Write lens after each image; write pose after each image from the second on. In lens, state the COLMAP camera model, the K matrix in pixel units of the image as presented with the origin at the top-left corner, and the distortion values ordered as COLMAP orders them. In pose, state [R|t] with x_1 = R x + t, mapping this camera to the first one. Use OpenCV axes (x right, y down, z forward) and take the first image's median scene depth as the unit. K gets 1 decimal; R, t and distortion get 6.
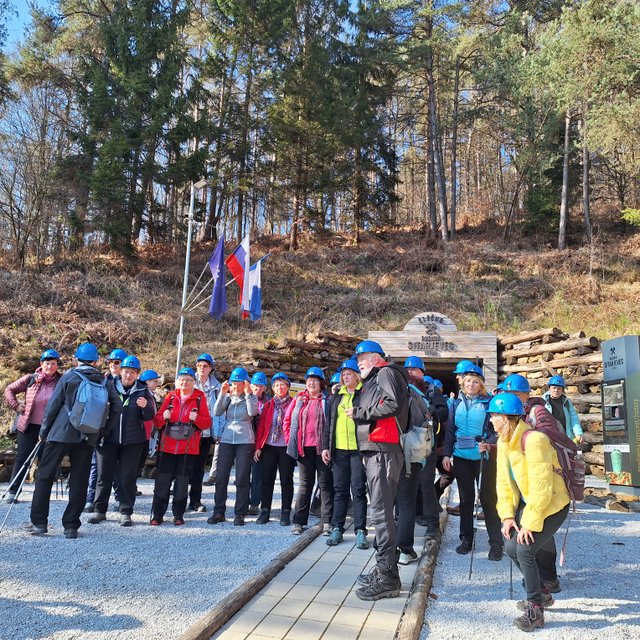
lens RADIAL K [[577.6, 0, 320.0], [0, 577.6, 320.0], [0, 0, 1]] dist [0.130679, -0.207161]
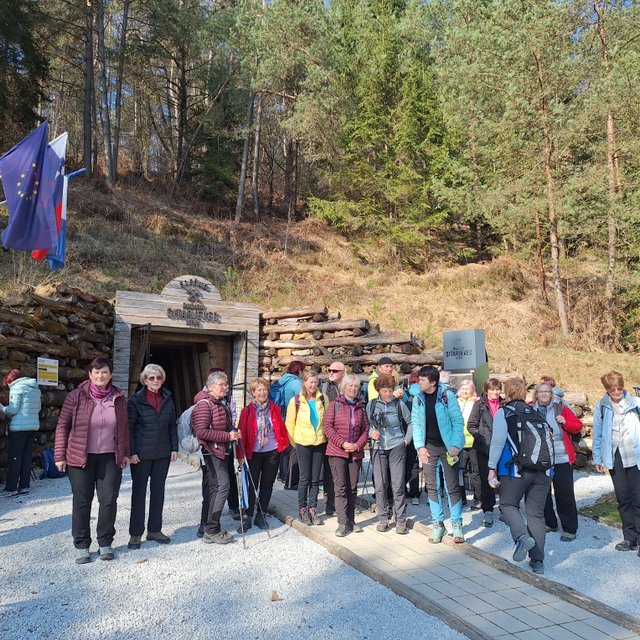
lens RADIAL K [[577.6, 0, 320.0], [0, 577.6, 320.0], [0, 0, 1]] dist [0.130679, -0.207161]
pose [[0.745120, 0.058765, 0.664337, -0.254242], [-0.108207, 0.993564, 0.033479, 0.002321], [-0.658094, -0.096832, 0.746683, 0.230958]]
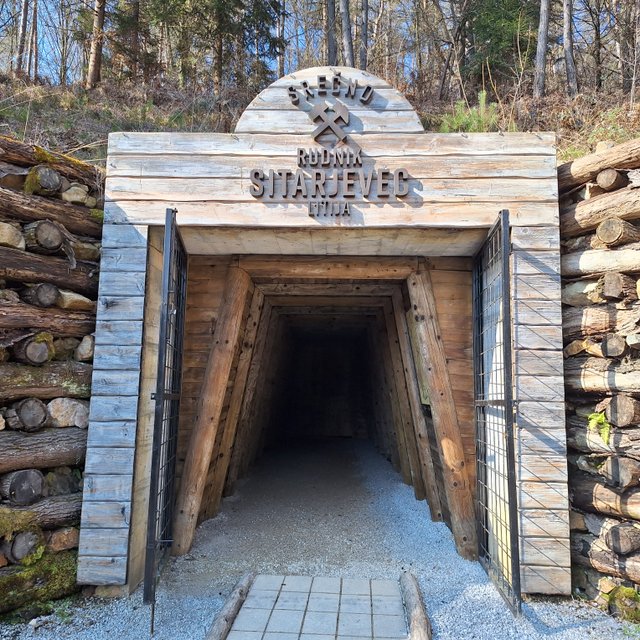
lens RADIAL K [[577.6, 0, 320.0], [0, 577.6, 320.0], [0, 0, 1]] dist [0.130679, -0.207161]
pose [[0.982342, -0.010814, 0.186780, 0.137692], [-0.009343, 0.994247, 0.106700, 0.081846], [-0.186860, -0.106561, 0.976590, 0.745594]]
